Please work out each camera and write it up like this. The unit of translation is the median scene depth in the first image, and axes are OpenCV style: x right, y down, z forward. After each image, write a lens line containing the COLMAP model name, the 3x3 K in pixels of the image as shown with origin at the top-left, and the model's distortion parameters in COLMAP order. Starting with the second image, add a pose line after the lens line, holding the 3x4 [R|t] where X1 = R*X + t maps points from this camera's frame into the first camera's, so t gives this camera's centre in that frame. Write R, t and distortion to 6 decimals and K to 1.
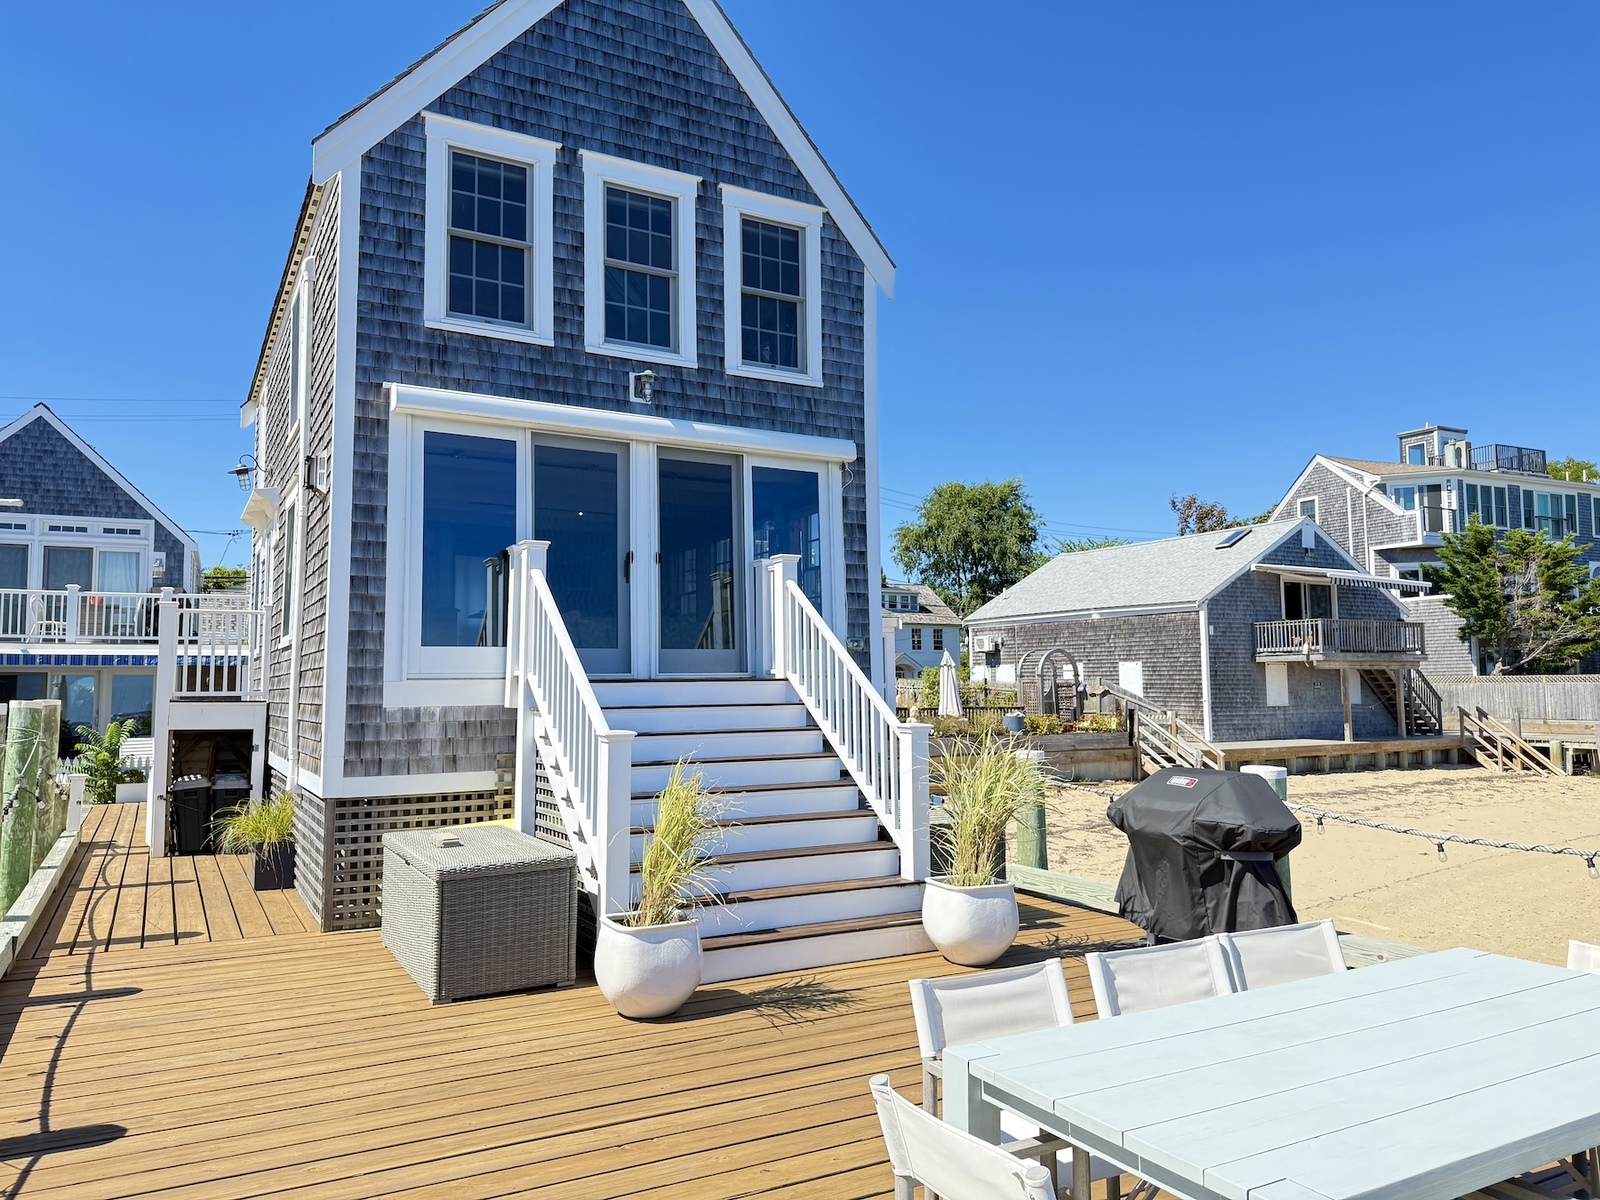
lens RADIAL K [[1139.8, 0, 800.0], [0, 1139.8, 600.0], [0, 0, 1]] dist [0.098743, -0.144661]
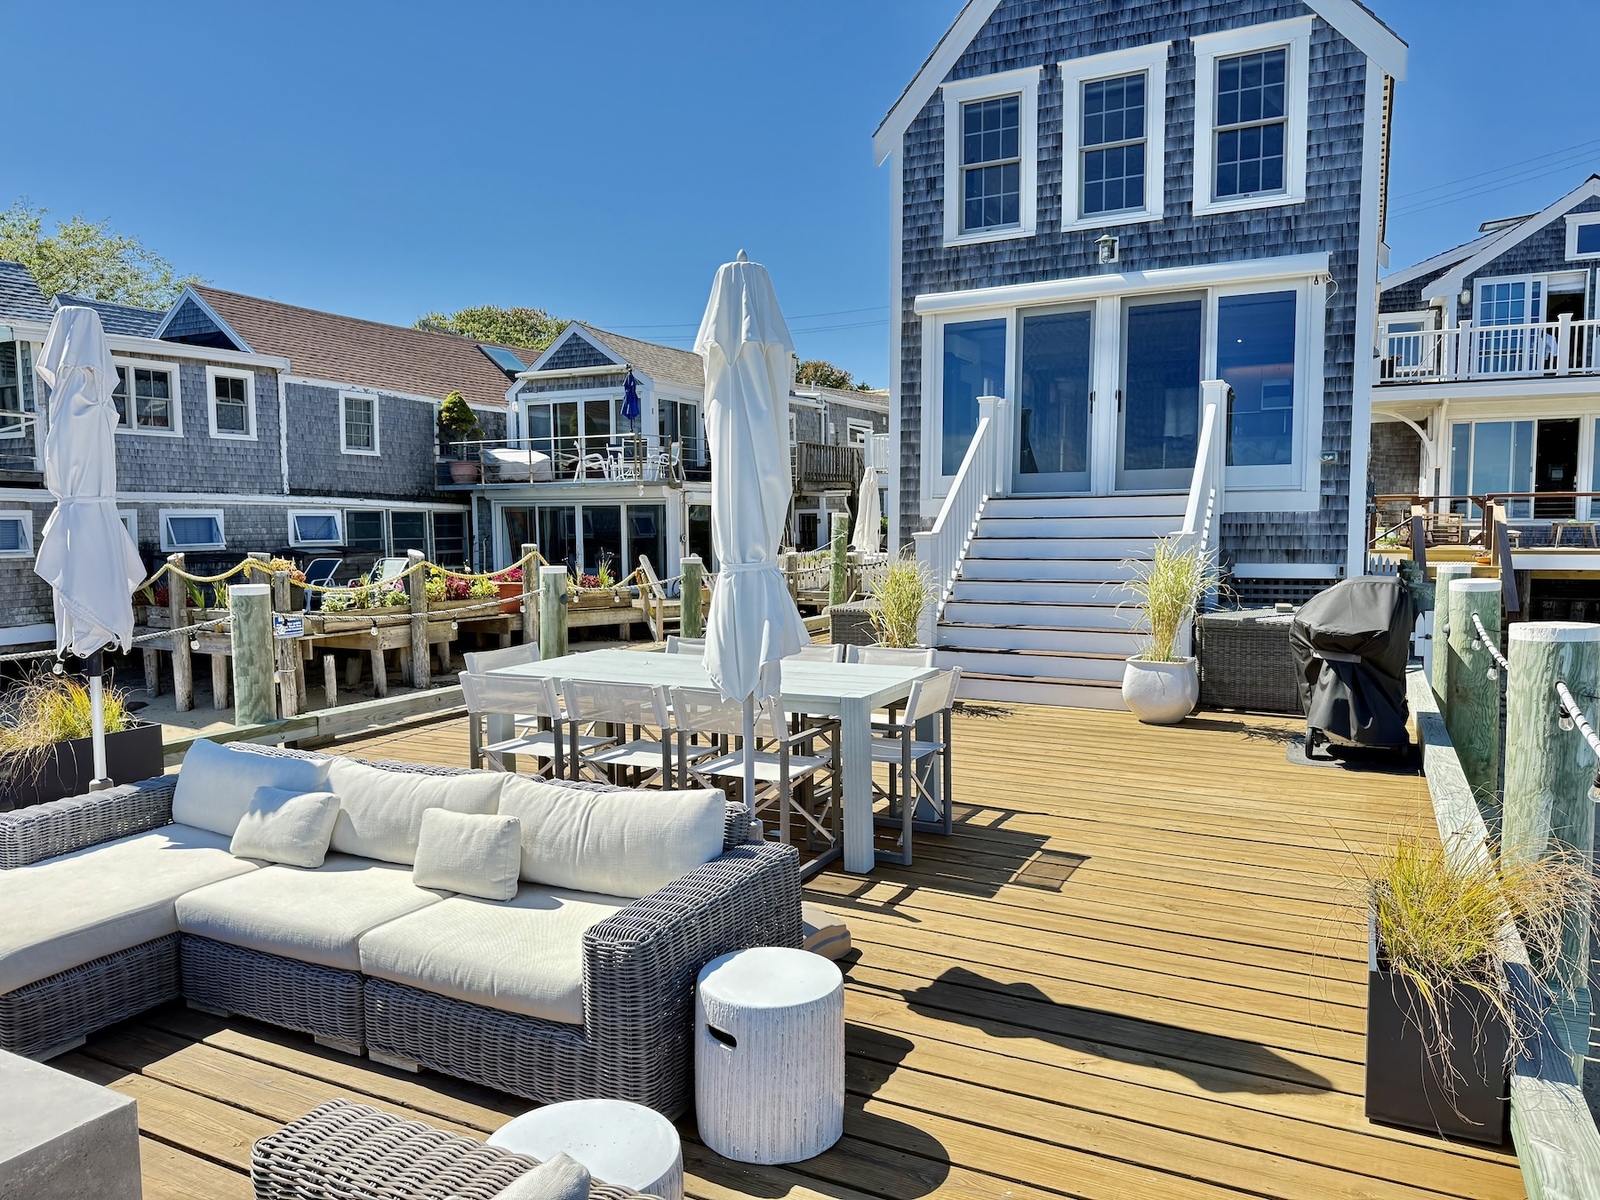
lens RADIAL K [[1139.8, 0, 800.0], [0, 1139.8, 600.0], [0, 0, 1]] dist [0.098743, -0.144661]
pose [[0.556743, 0.058940, -0.828591, 0.631908], [0.070240, 0.990567, 0.117657, 0.010867], [0.827710, -0.123705, 0.547351, 0.023973]]
